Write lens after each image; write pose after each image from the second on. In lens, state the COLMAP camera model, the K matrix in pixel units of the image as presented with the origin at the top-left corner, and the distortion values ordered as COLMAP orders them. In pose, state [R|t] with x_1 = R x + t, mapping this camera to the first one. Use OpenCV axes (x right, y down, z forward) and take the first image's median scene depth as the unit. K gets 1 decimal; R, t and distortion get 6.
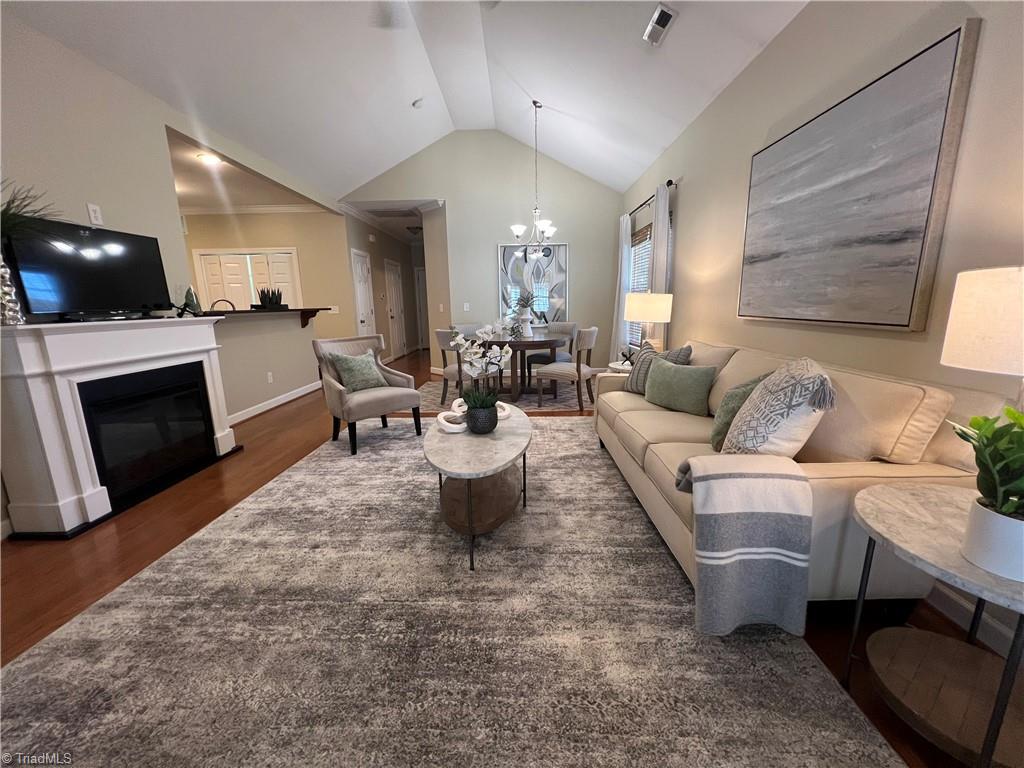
lens RADIAL K [[411.7, 0, 512.3], [0, 411.7, 381.3], [0, 0, 1]] dist [0.000537, -0.000320]
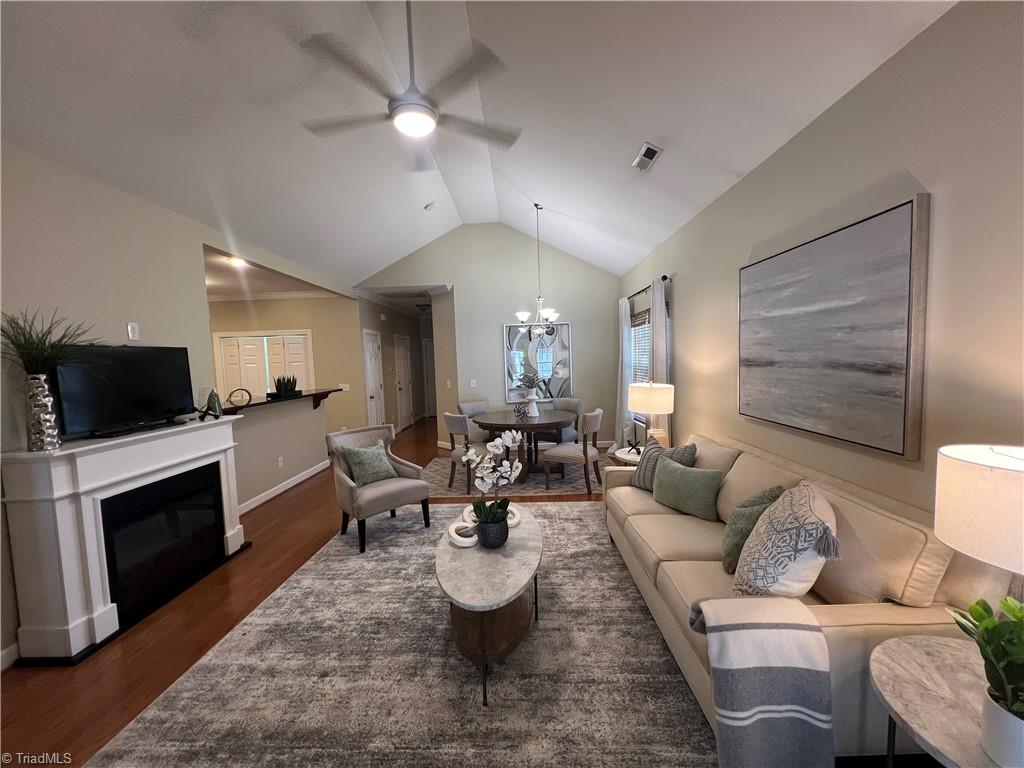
lens RADIAL K [[411.7, 0, 512.1], [0, 411.7, 378.6], [0, 0, 1]] dist [0.000537, -0.000320]
pose [[0.999840, -0.014951, -0.009818, -0.011359], [0.013539, 0.991315, -0.130807, -0.153201], [0.011689, 0.130653, 0.991359, -0.052782]]
